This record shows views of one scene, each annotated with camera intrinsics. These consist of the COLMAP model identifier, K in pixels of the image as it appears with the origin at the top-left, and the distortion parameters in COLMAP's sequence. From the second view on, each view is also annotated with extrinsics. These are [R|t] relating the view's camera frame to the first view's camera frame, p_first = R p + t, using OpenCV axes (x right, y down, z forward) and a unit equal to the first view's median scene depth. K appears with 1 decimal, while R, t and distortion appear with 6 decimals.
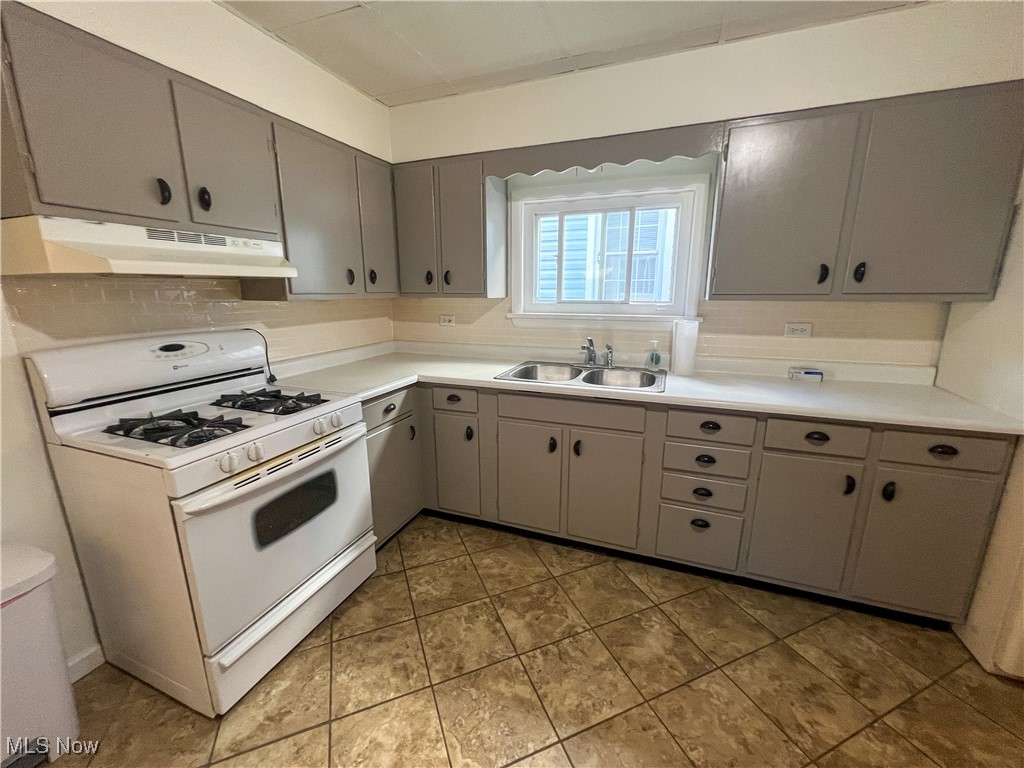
lens RADIAL K [[412.7, 0, 504.8], [0, 412.7, 382.6], [0, 0, 1]] dist [-0.002347, -0.000026]
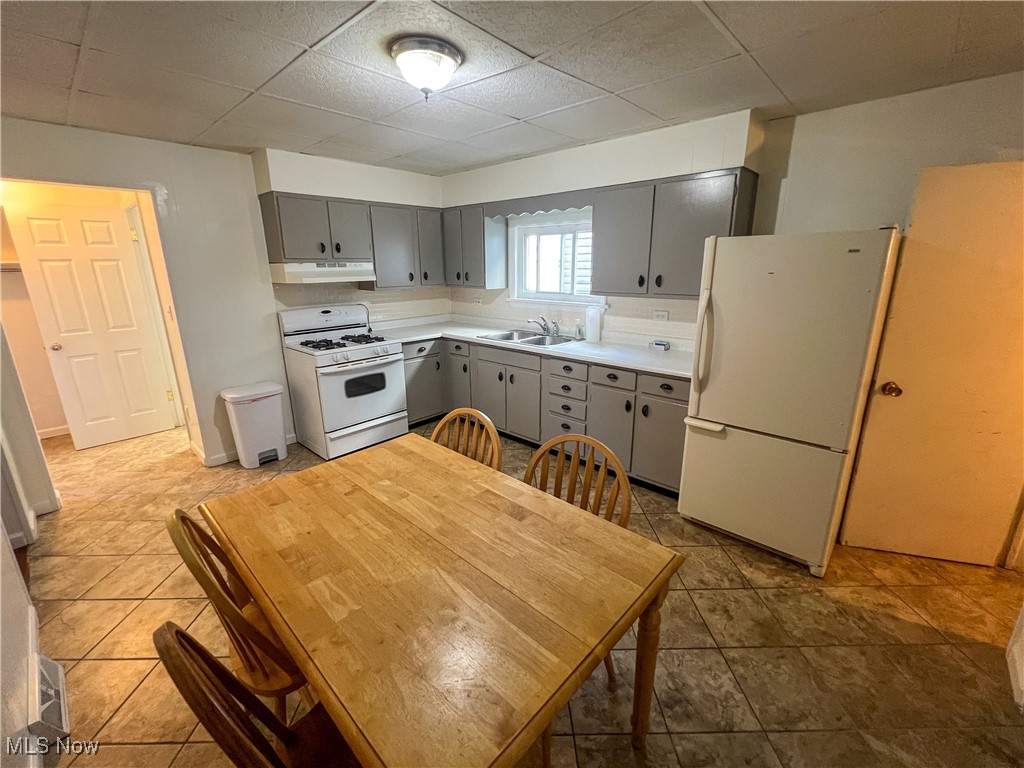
lens RADIAL K [[412.7, 0, 504.5], [0, 412.7, 383.0], [0, 0, 1]] dist [-0.002347, -0.000026]
pose [[0.933109, 0.096153, -0.346501, 0.858552], [-0.076679, 0.994630, 0.069514, 0.065218], [0.351324, -0.038295, 0.935470, -0.732686]]
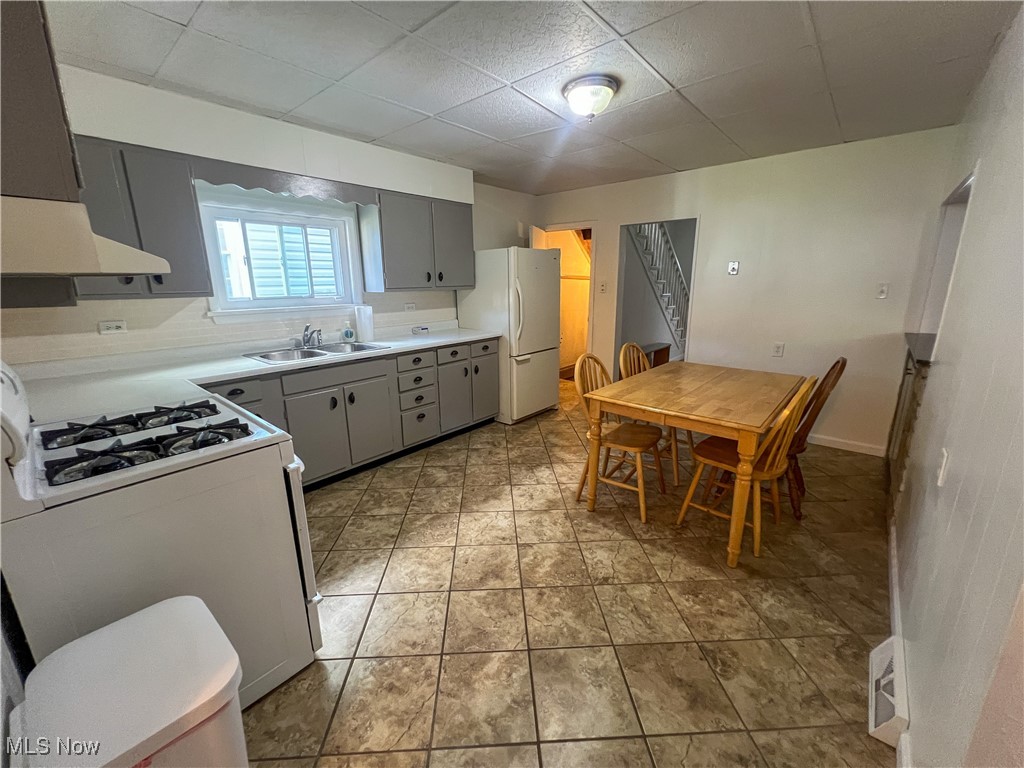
lens RADIAL K [[412.7, 0, 510.3], [0, 412.7, 384.0], [0, 0, 1]] dist [-0.002347, -0.000026]
pose [[0.330104, -0.229059, 0.915731, -1.059882], [0.219900, 0.962081, 0.161383, 0.002475], [-0.917974, 0.148096, 0.367957, -0.037304]]
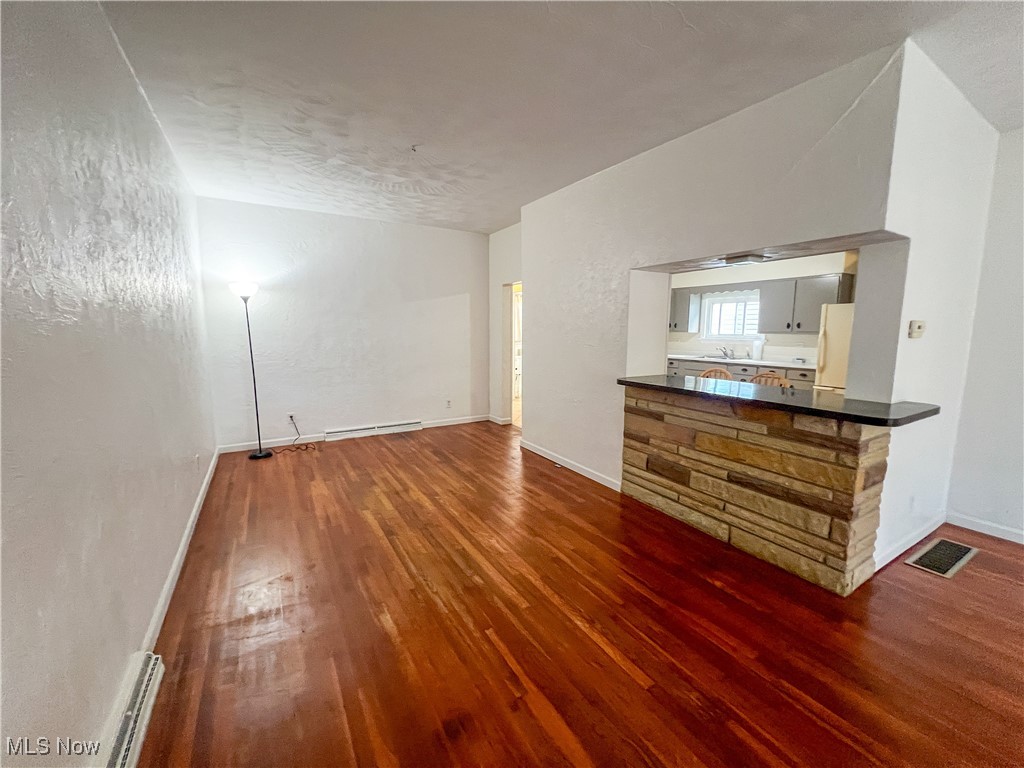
lens RADIAL K [[412.7, 0, 514.6], [0, 412.7, 385.9], [0, 0, 1]] dist [-0.002347, -0.000026]
pose [[0.813795, 0.085849, -0.574776, 0.913312], [-0.134247, 0.990049, -0.042198, 0.629059], [0.565433, 0.111503, 0.817222, -2.809056]]
